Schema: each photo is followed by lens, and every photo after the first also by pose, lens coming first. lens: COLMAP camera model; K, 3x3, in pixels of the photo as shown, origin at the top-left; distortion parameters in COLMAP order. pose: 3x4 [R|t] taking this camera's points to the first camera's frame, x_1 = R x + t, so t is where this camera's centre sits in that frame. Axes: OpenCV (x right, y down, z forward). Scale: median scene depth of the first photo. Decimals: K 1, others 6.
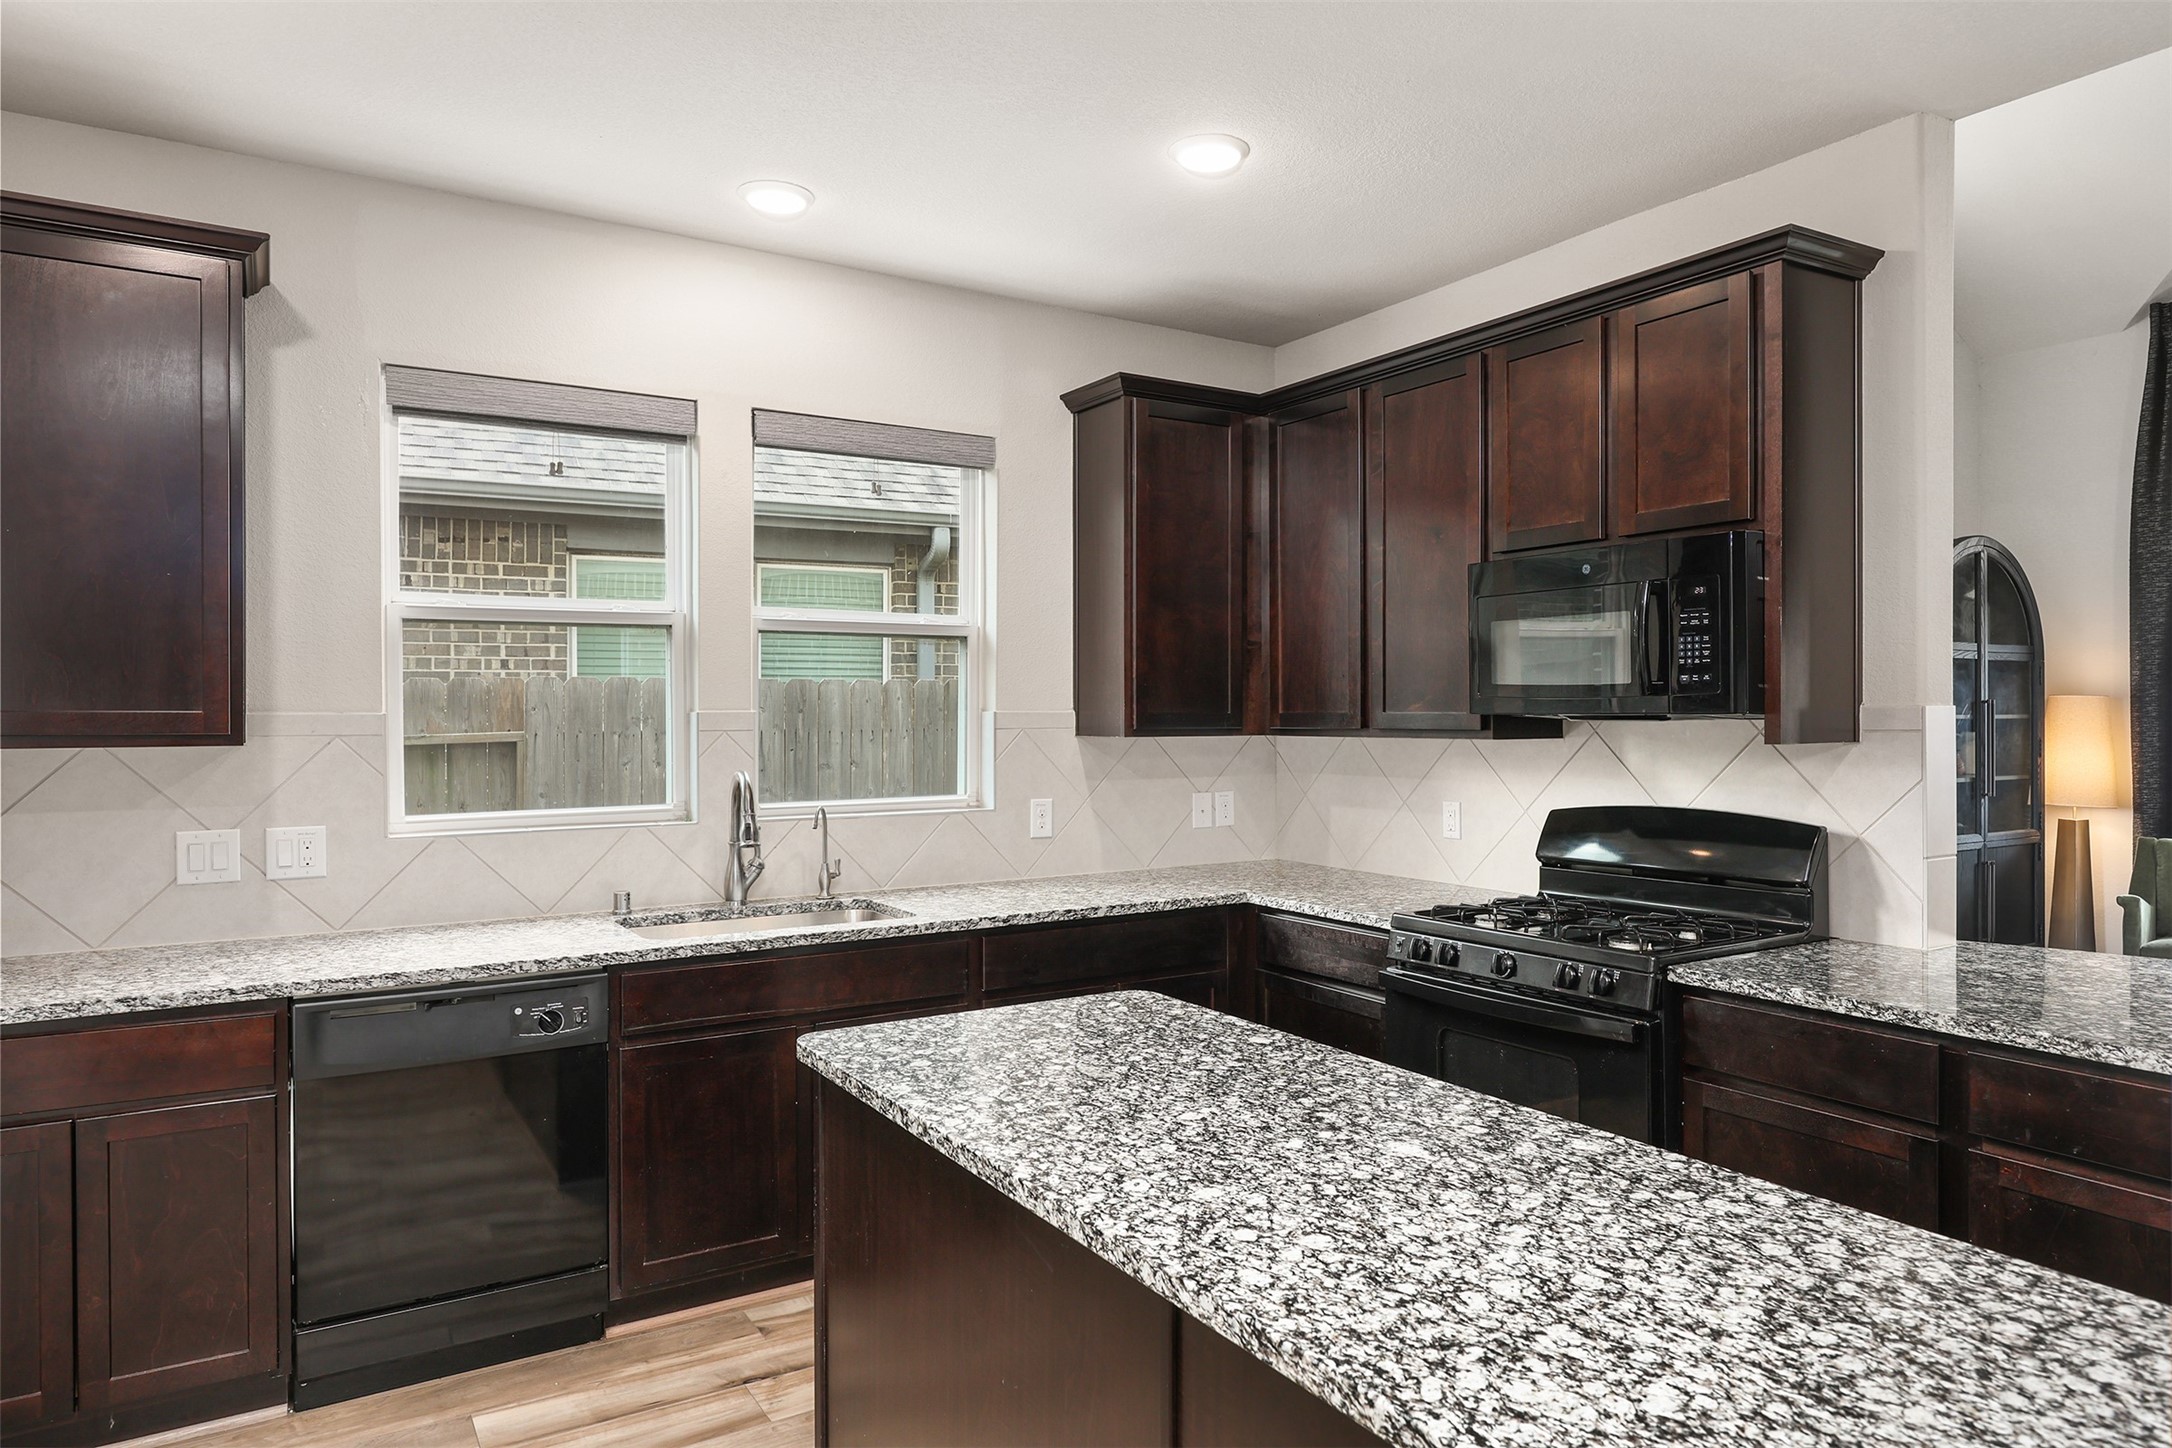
lens RADIAL K [[1338.4, 0, 1070.7], [0, 1338.4, 734.8], [0, 0, 1]] dist [-0.003722, -0.007979]
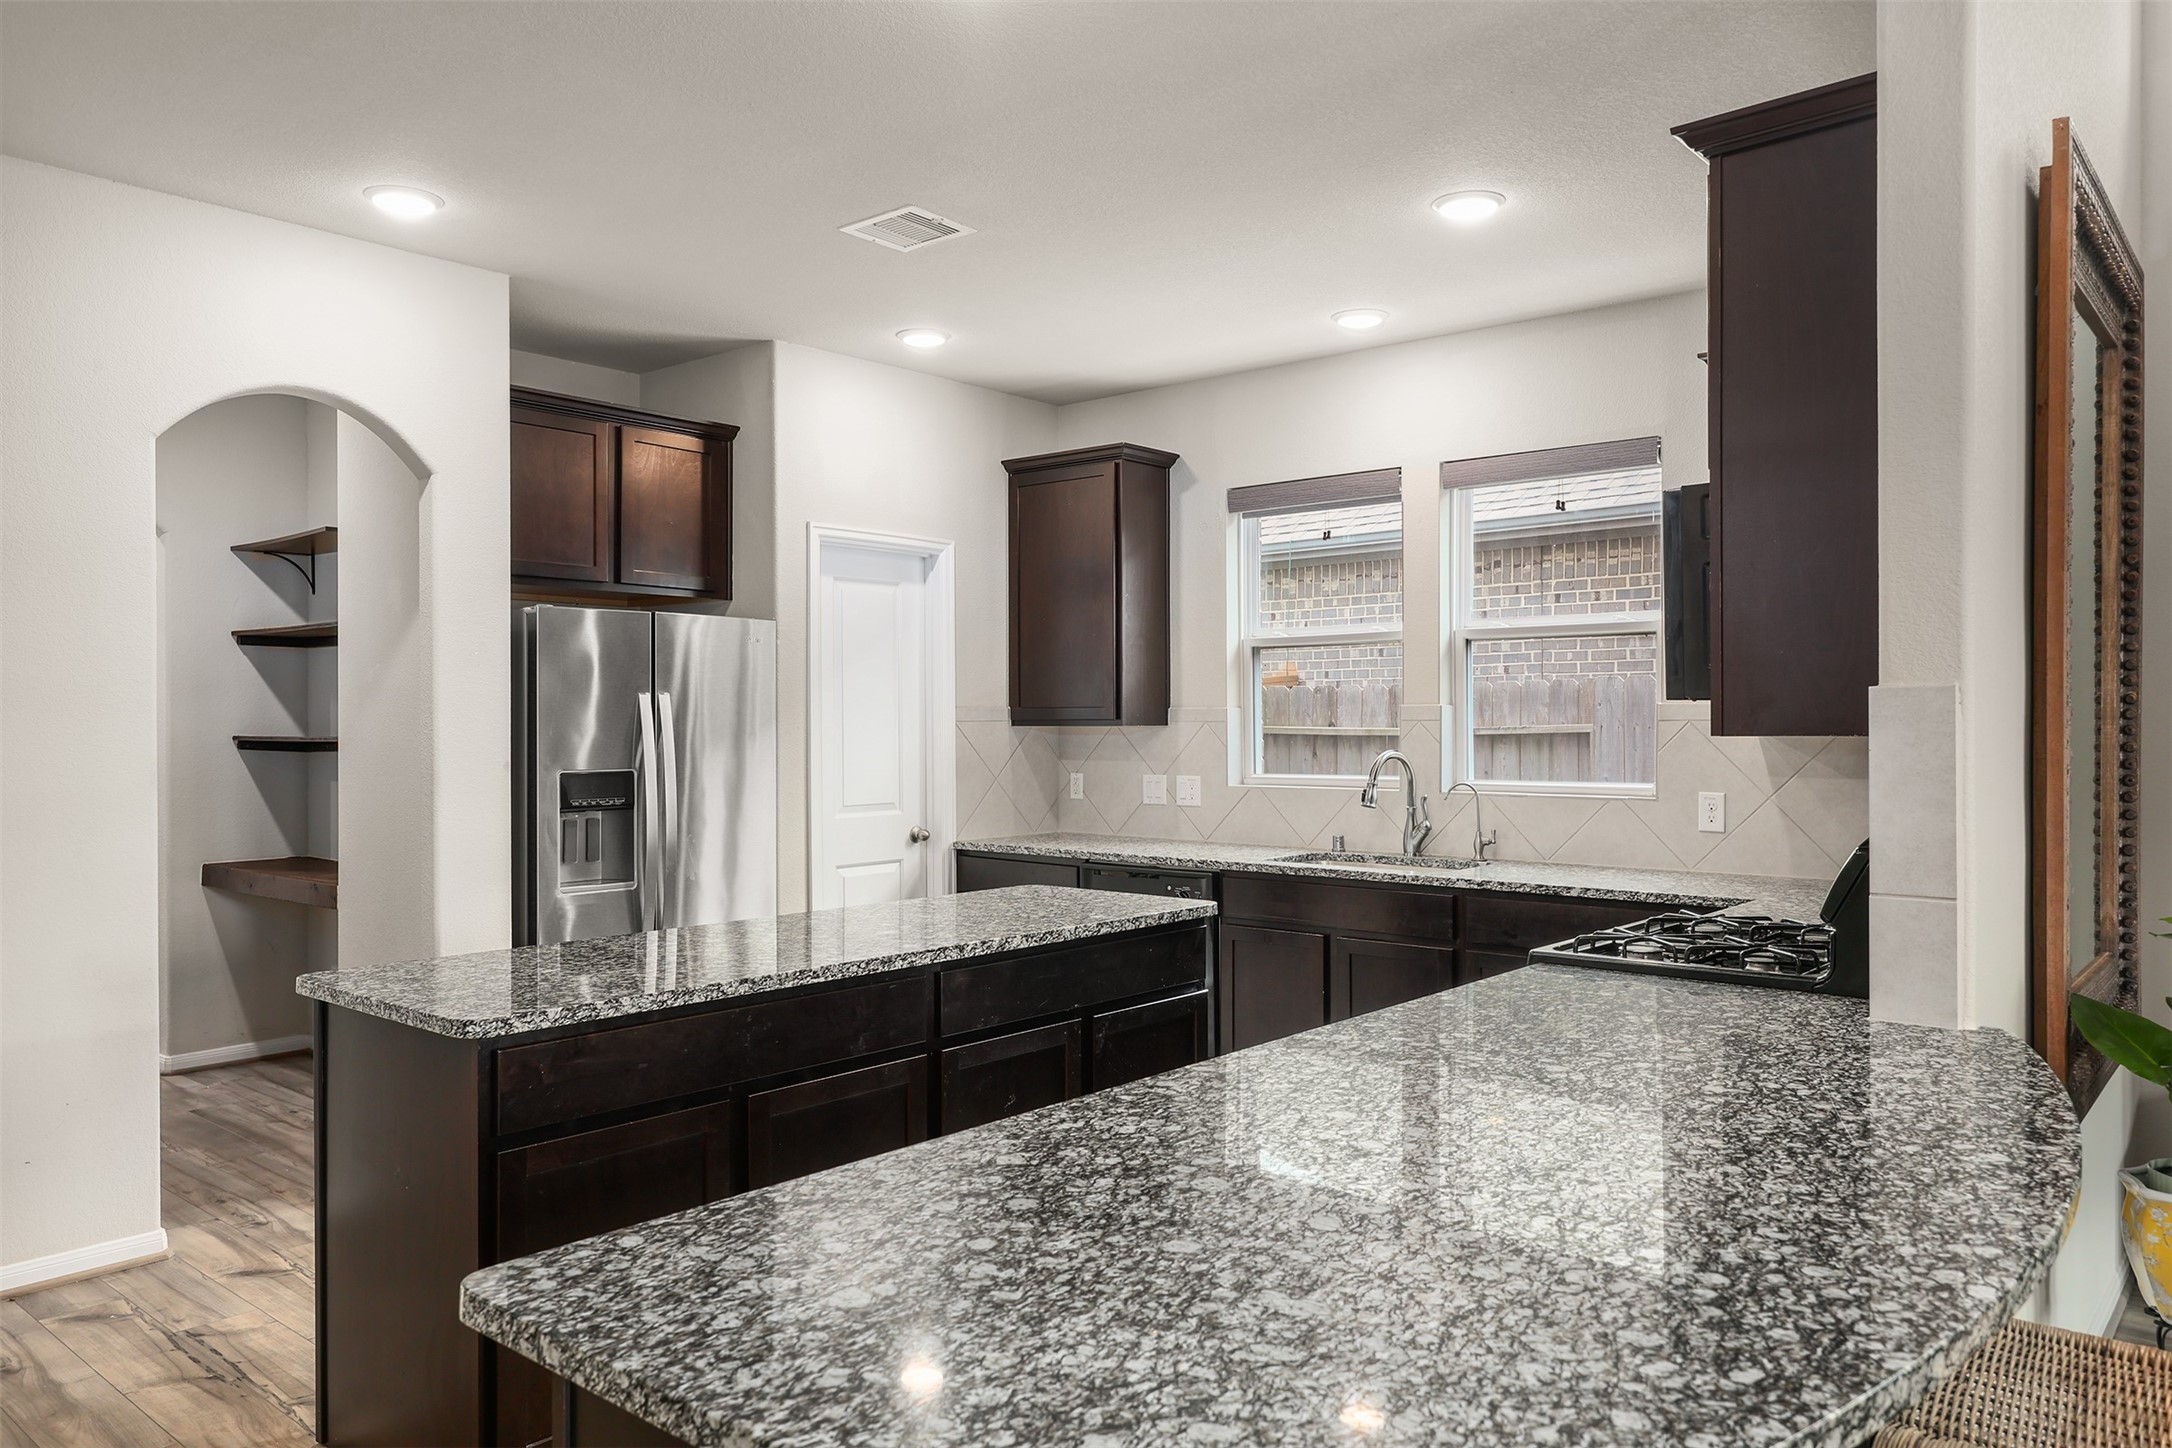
lens RADIAL K [[1510.8, 0, 1066.3], [0, 1510.8, 714.4], [0, 0, 1]] dist [-0.011006, 0.000789]
pose [[0.277039, -0.001794, -0.960857, 1.067756], [-0.013318, 0.999895, -0.005707, 0.004606], [0.960766, 0.014378, 0.276986, 0.289252]]
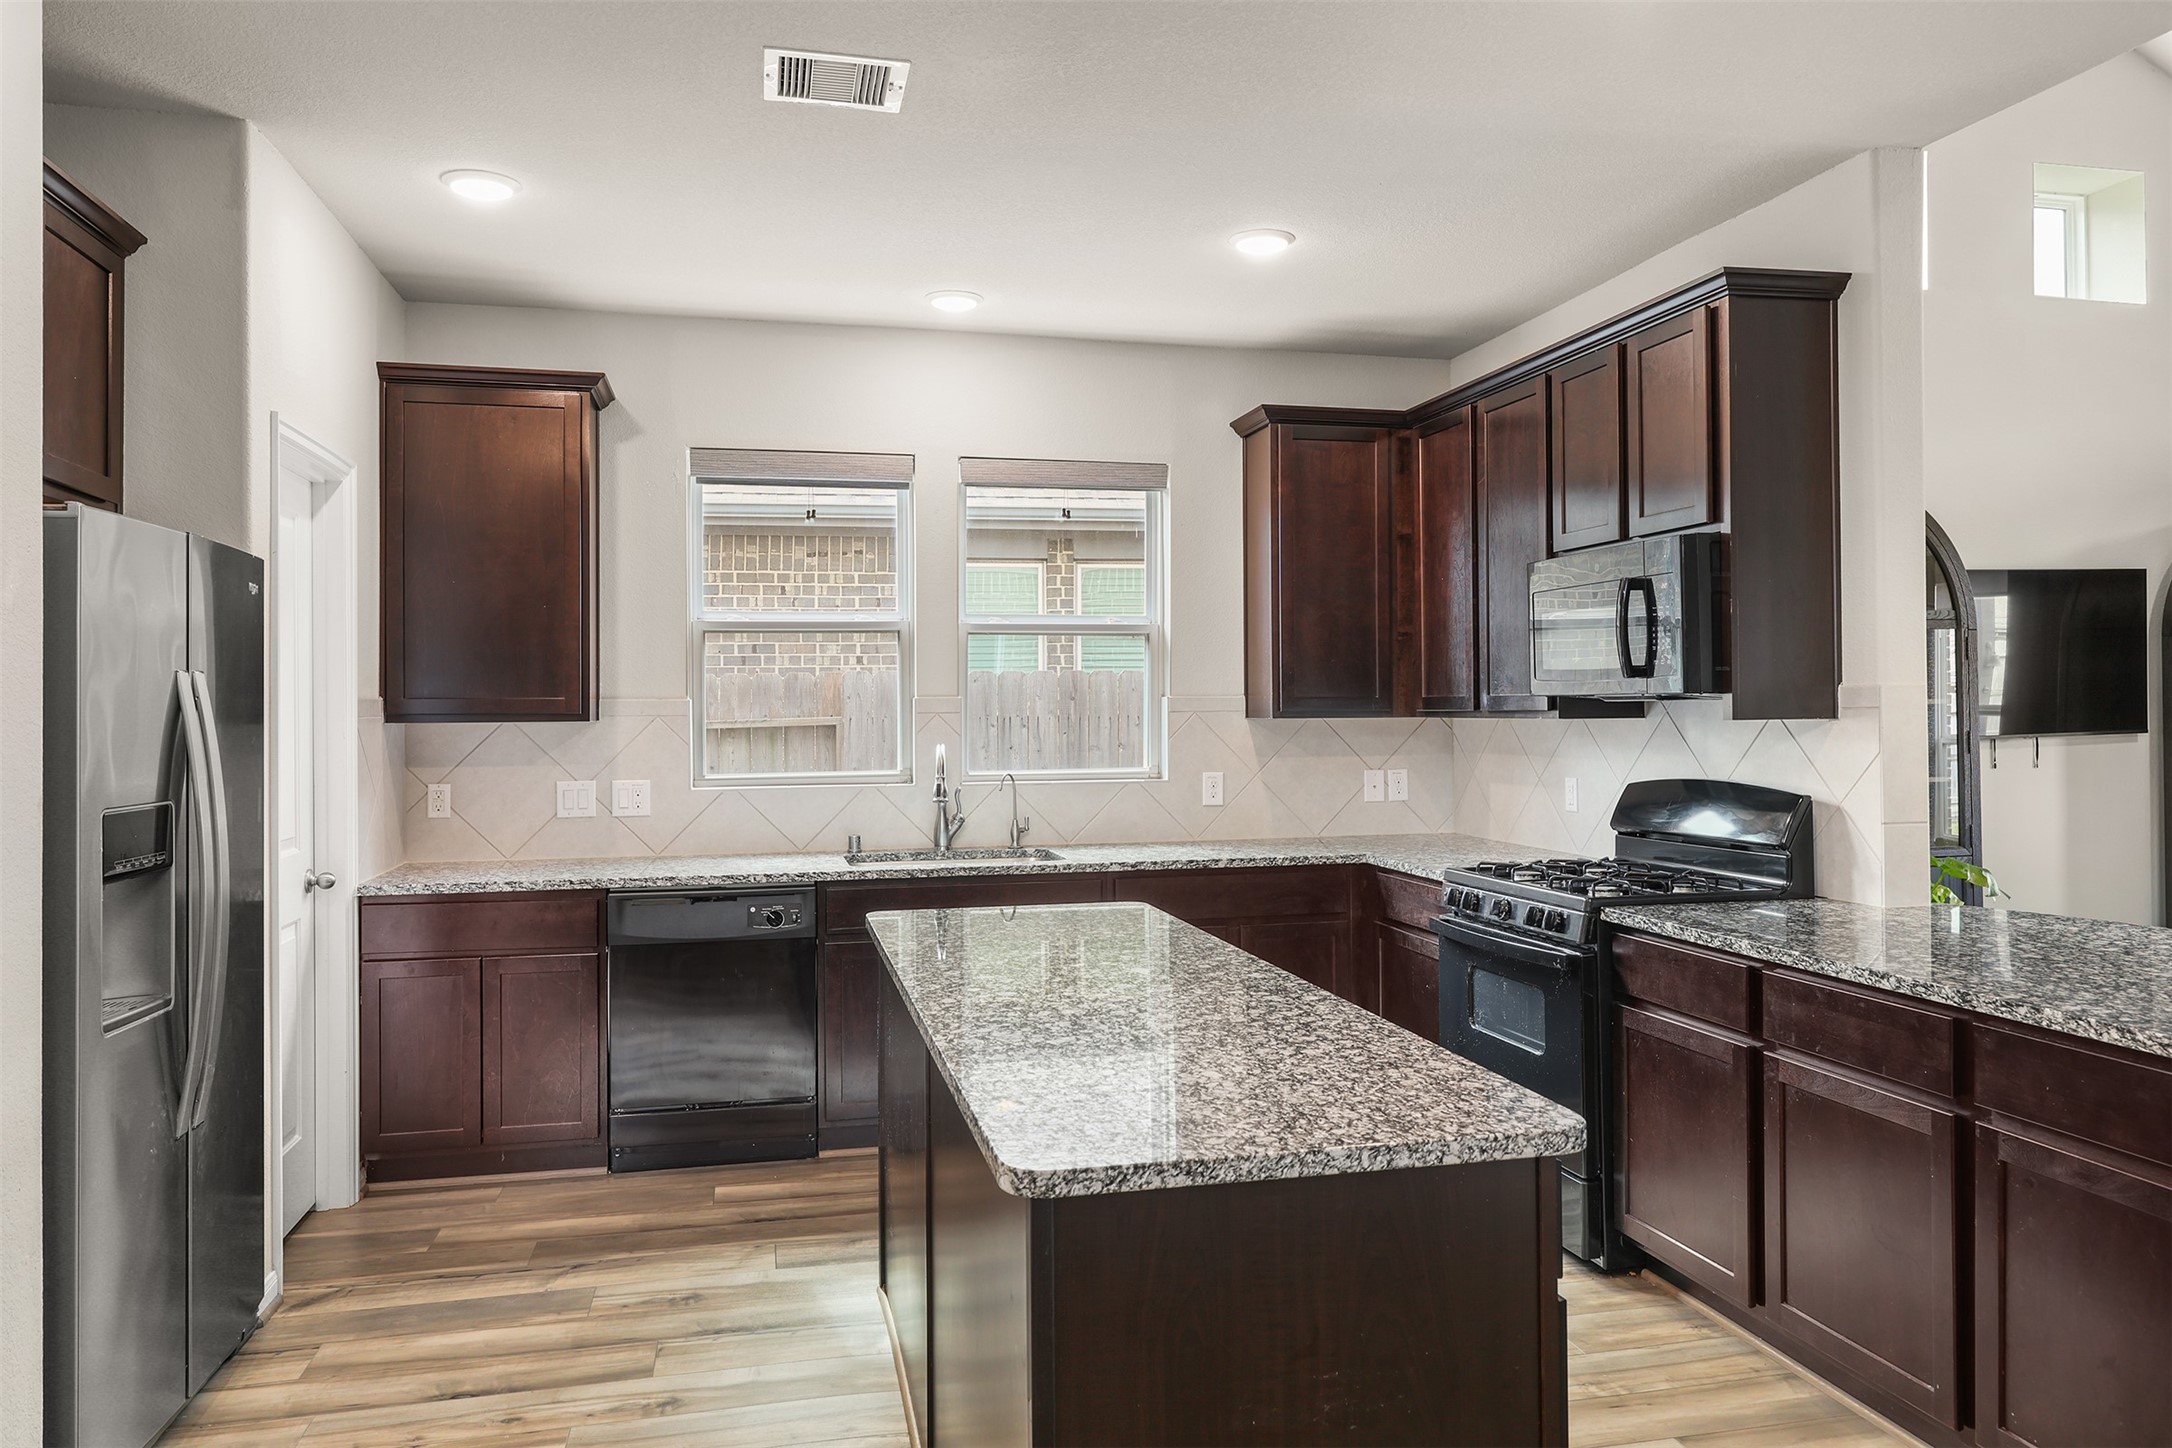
lens RADIAL K [[1475.1, 0, 1086.2], [0, 1475.1, 713.2], [0, 0, 1]] dist [-0.024343, -0.007378]
pose [[0.949174, -0.001741, -0.314746, 0.326328], [-0.001802, 0.999938, -0.010965, 0.013085], [0.314746, 0.010975, 0.949112, -0.290275]]
